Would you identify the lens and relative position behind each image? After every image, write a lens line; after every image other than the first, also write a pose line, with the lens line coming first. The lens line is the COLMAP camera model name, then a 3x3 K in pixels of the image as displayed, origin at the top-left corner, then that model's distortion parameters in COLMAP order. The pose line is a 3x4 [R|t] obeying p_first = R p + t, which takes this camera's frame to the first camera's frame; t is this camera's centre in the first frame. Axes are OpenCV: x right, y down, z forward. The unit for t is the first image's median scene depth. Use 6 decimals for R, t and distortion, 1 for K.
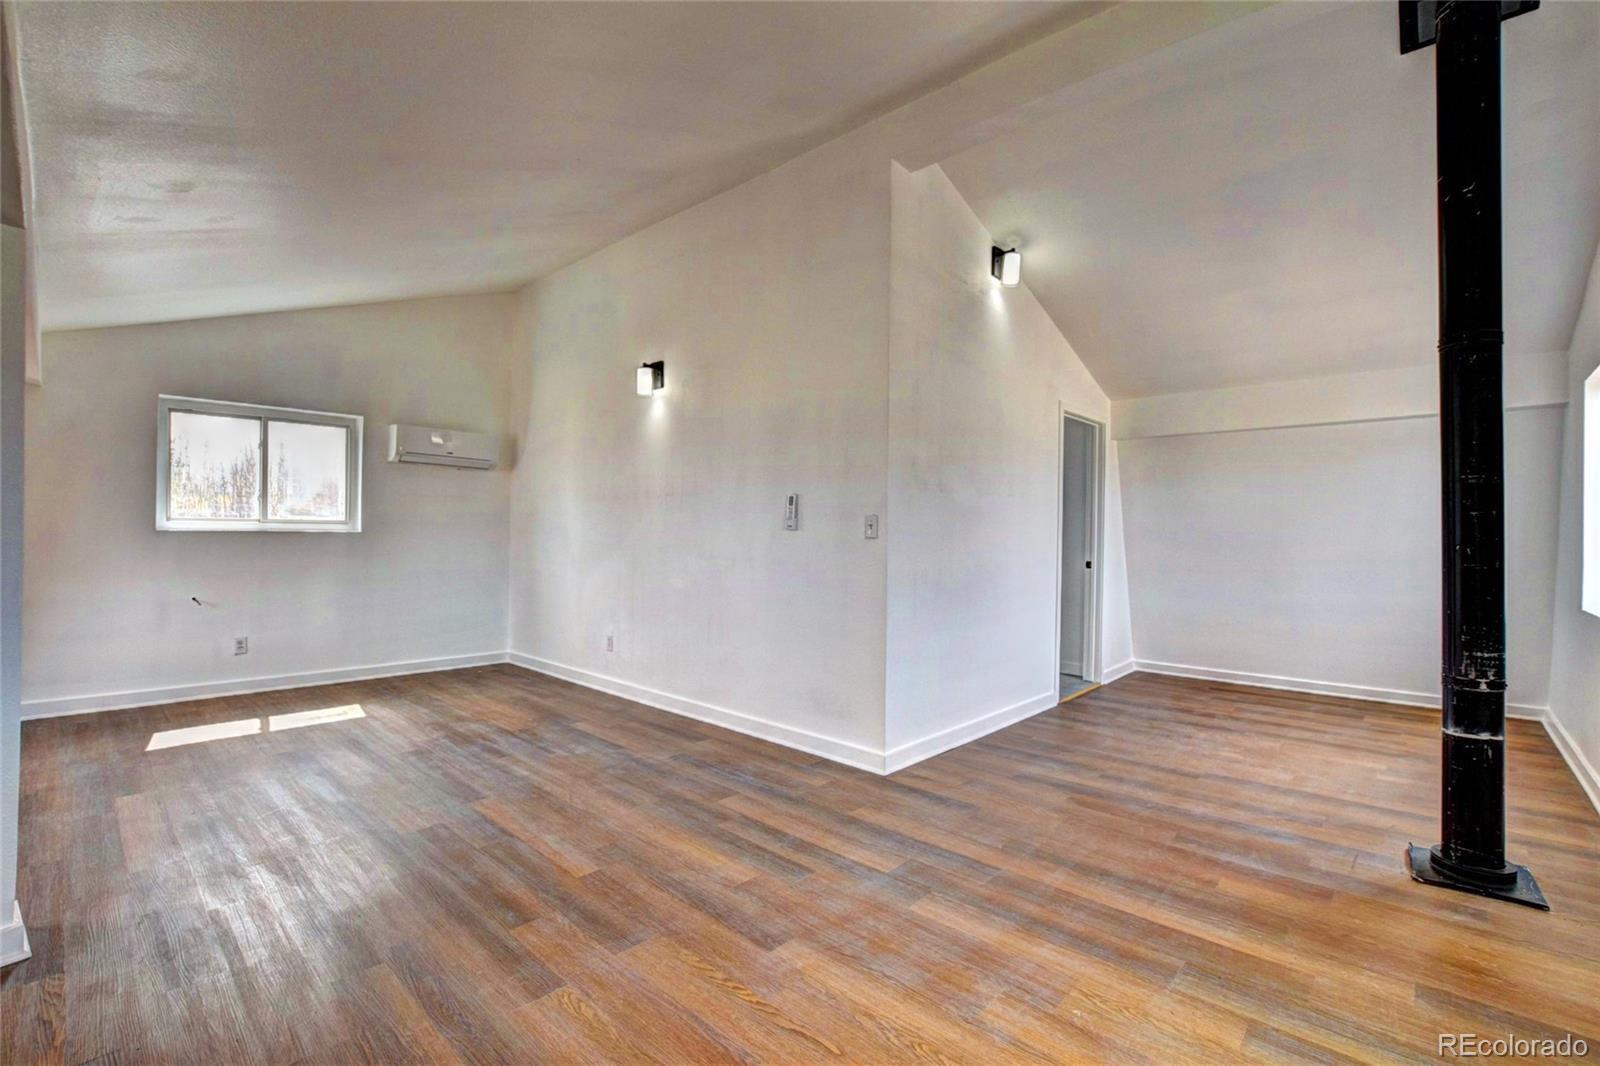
lens RADIAL K [[706.1, 0, 806.3], [0, 706.1, 532.6], [0, 0, 1]] dist [-0.029917, 0.005422]
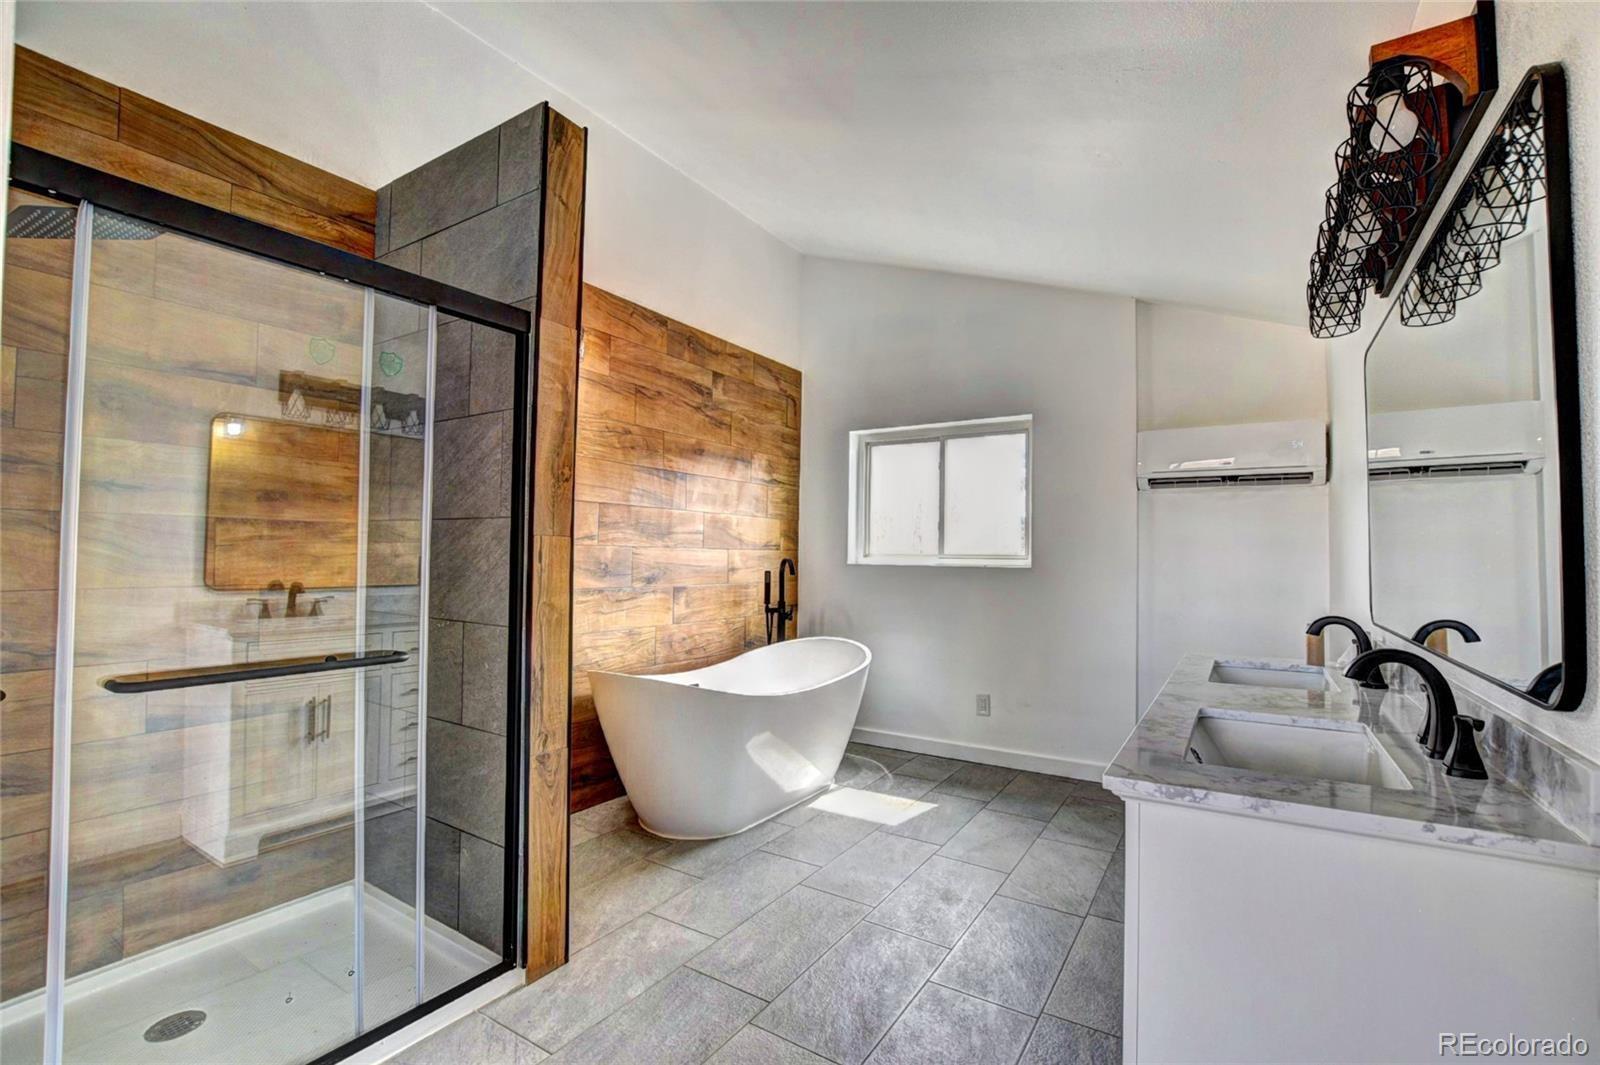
lens RADIAL K [[706.1, 0, 797.7], [0, 706.1, 533.2], [0, 0, 1]] dist [-0.029917, 0.005422]
pose [[0.167782, -0.043000, -0.984886, 0.067864], [-0.007970, 0.998956, -0.044972, -0.006153], [0.985792, 0.015395, 0.167264, 0.931190]]
